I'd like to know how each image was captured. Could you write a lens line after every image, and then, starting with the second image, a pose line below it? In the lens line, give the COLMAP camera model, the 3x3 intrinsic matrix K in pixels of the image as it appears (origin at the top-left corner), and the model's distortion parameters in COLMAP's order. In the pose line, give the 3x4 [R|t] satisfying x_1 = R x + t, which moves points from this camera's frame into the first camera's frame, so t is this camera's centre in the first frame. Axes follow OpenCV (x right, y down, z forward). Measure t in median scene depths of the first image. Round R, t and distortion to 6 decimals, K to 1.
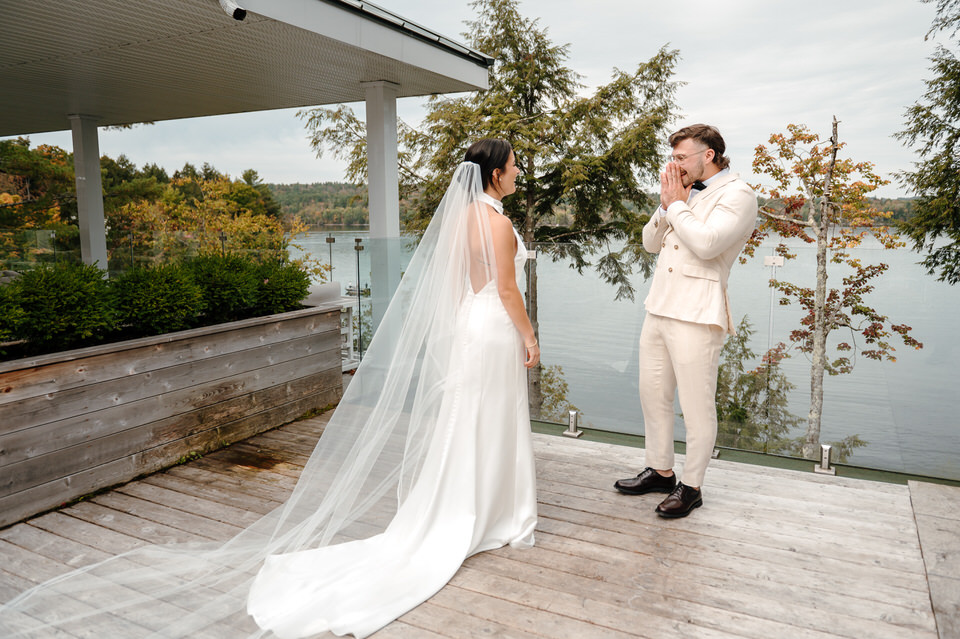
lens RADIAL K [[683.9, 0, 502.4], [0, 683.9, 301.3], [0, 0, 1]] dist [-0.010003, -0.005053]
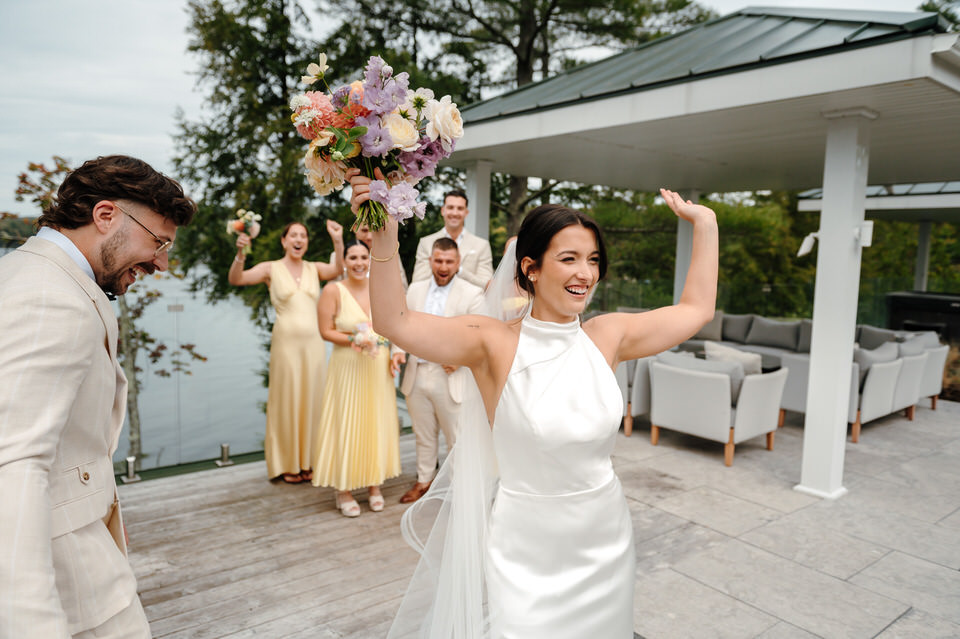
lens RADIAL K [[678.7, 0, 476.0], [0, 678.7, 314.8], [0, 0, 1]] dist [-0.014875, -0.005374]
pose [[0.429110, -0.074025, 0.900214, -0.260003], [0.083790, 0.995601, 0.041928, -0.023394], [-0.899357, 0.057437, 0.433425, 0.047444]]
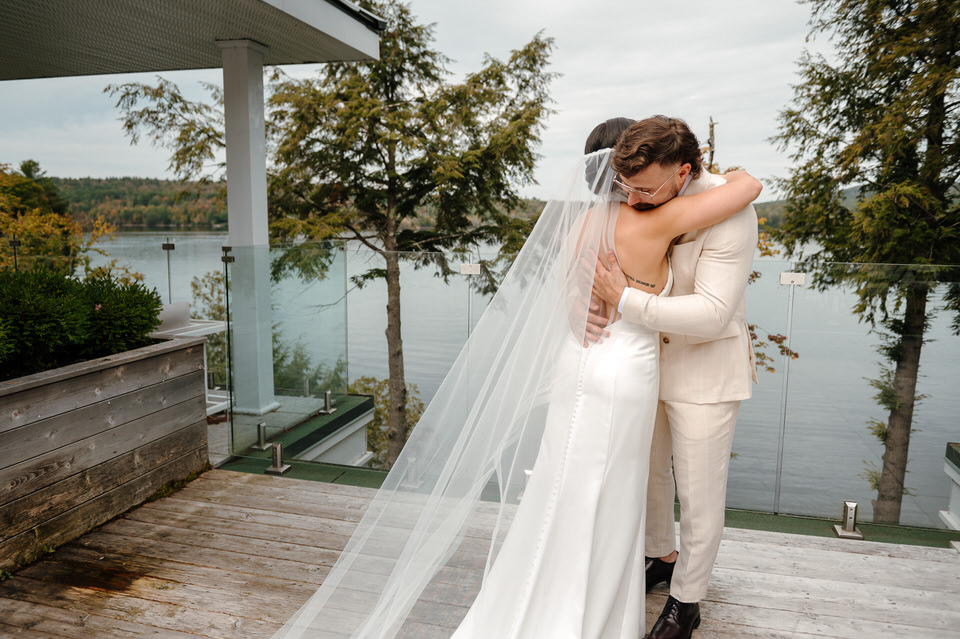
lens RADIAL K [[726.5, 0, 476.4], [0, 726.5, 318.7], [0, 0, 1]] dist [-0.025366, 0.003869]
pose [[0.980222, -0.015189, 0.197317, -0.042749], [0.012553, 0.999815, 0.014604, -0.009095], [-0.197502, -0.011838, 0.980231, 0.074121]]
